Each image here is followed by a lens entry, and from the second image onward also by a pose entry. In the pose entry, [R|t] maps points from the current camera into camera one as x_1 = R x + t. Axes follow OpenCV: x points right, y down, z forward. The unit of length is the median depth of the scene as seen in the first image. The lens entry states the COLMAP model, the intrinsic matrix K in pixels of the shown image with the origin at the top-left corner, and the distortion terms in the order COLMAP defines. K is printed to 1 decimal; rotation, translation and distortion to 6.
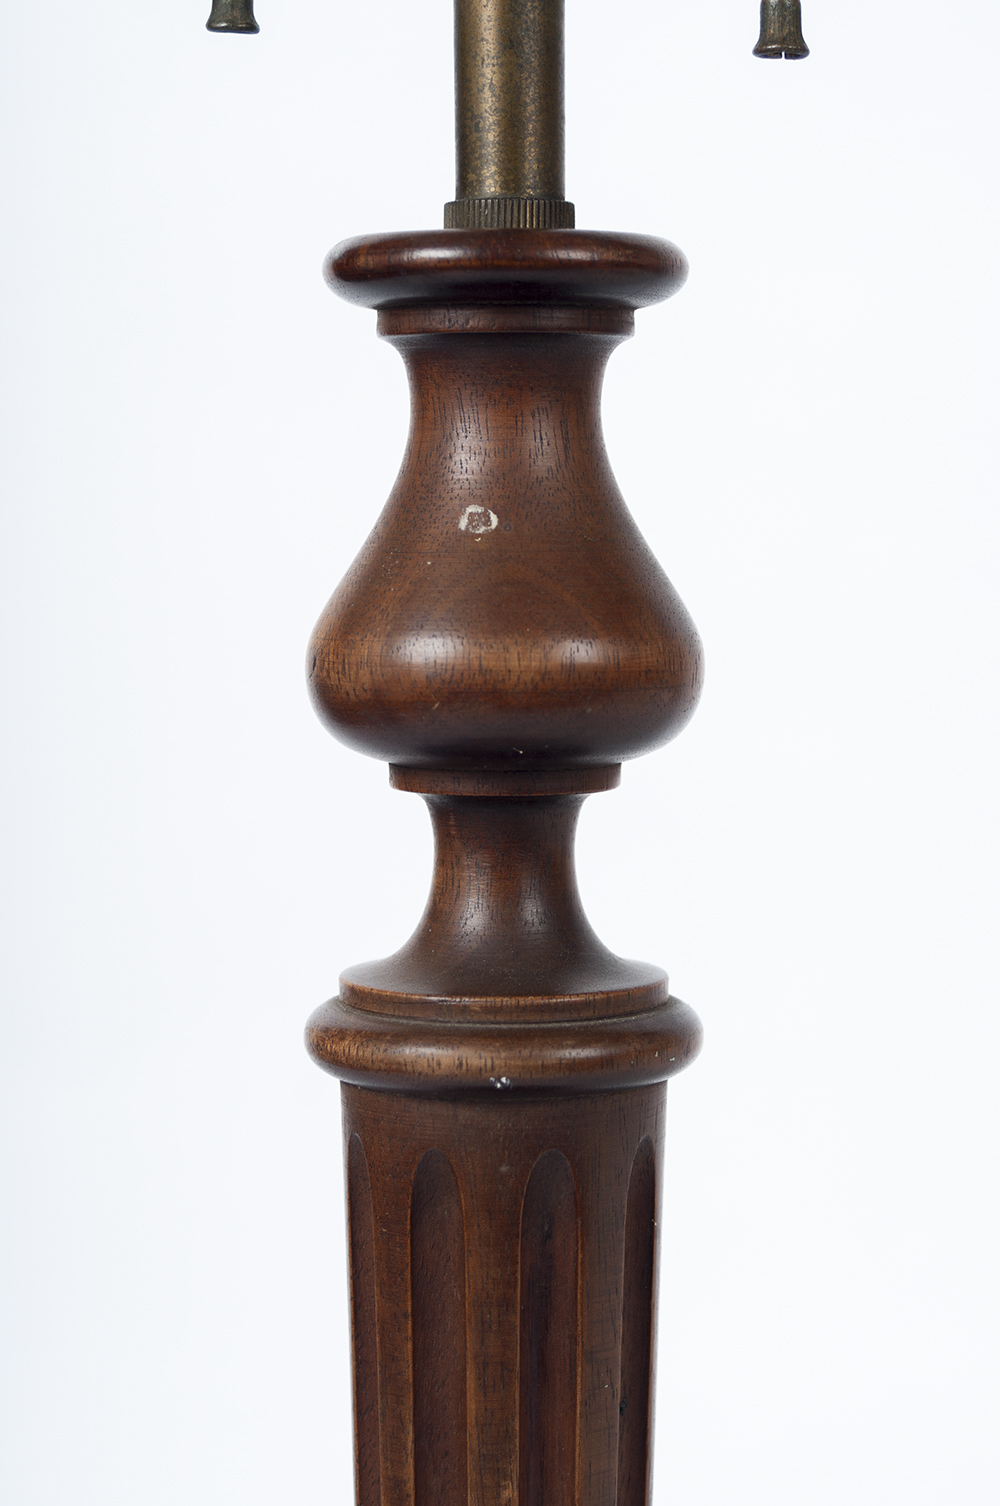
lens RADIAL K [[3833.8, 0, 500.0], [0, 3833.8, 753.0], [0, 0, 1]] dist [-0.007442, -0.143231]
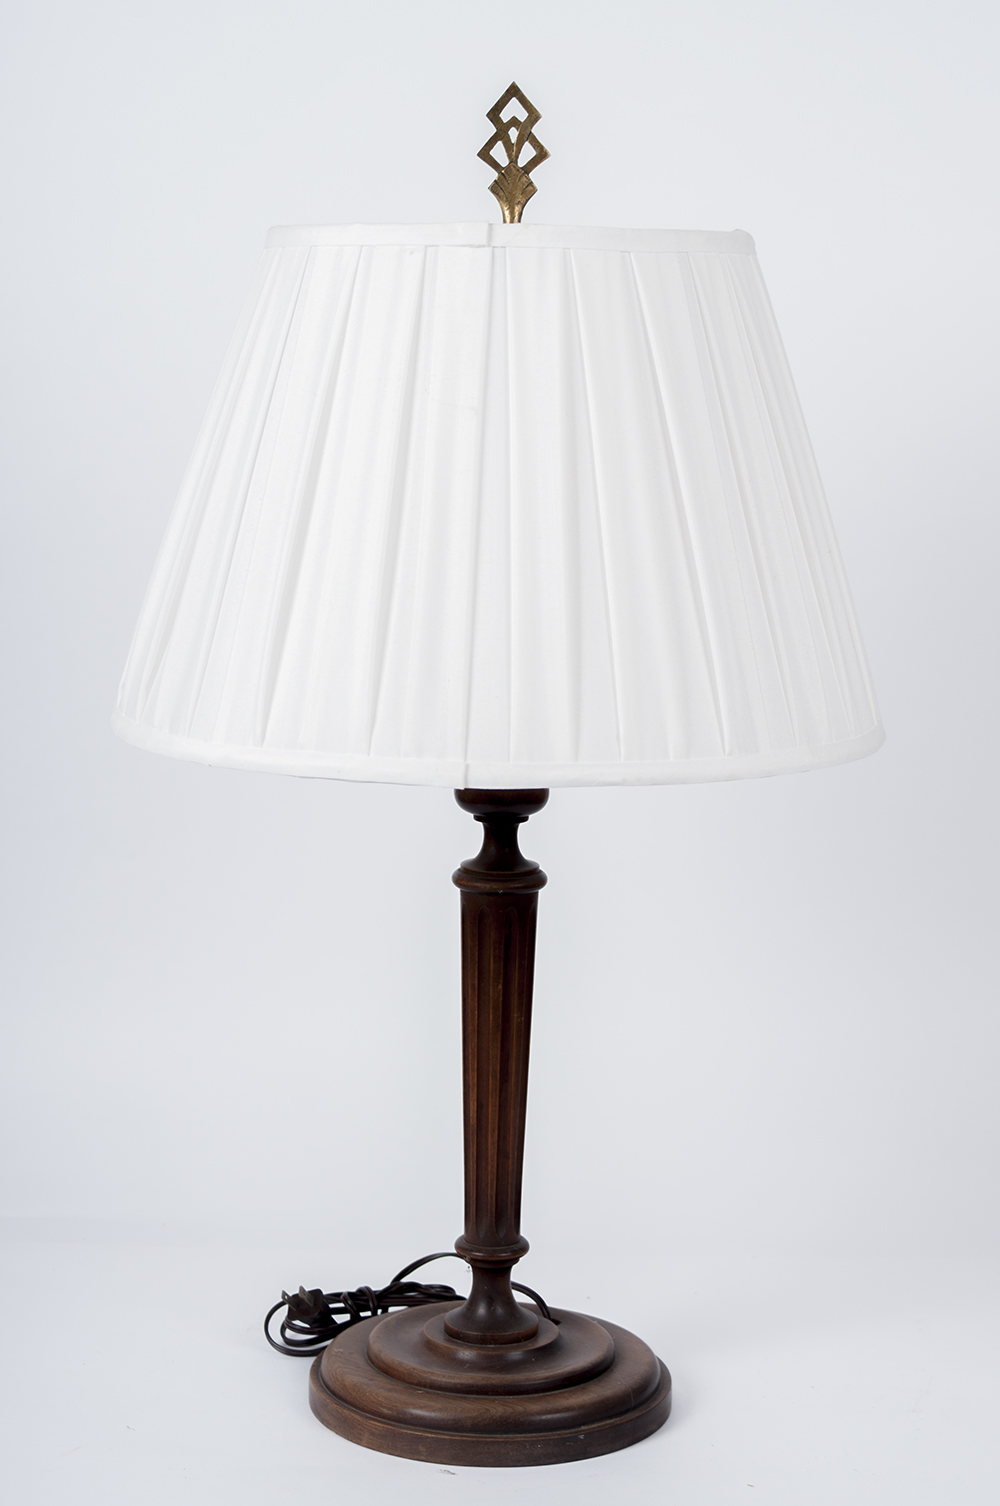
lens RADIAL K [[3008.2, 0, 501.8], [0, 3008.2, 813.7], [0, 0, 1]] dist [0.023590, -0.054441]
pose [[0.999136, 0.012240, 0.039705, -0.130001], [-0.015735, 0.995914, 0.088929, -0.294258], [-0.038455, -0.089477, 0.995246, -2.296961]]
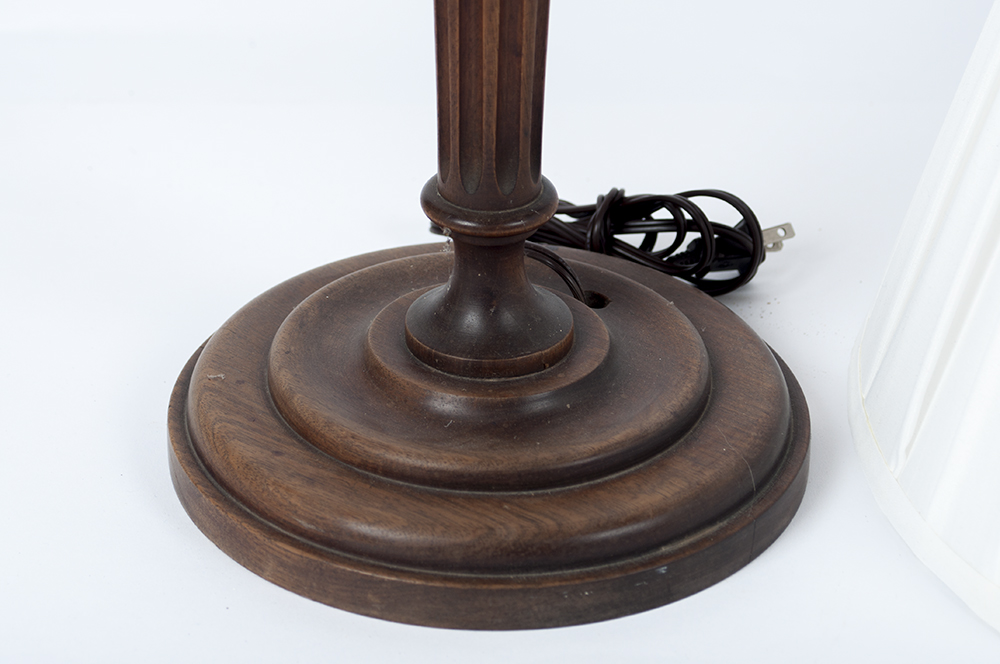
lens RADIAL K [[3089.8, 0, 500.0], [0, 3089.8, 332.0], [0, 0, 1]] dist [0.023894, 0.461108]
pose [[0.997829, -0.021786, 0.062152, -0.113965], [-0.006970, 0.903471, 0.428592, -0.250515], [-0.065490, -0.428094, 0.901358, -0.704223]]
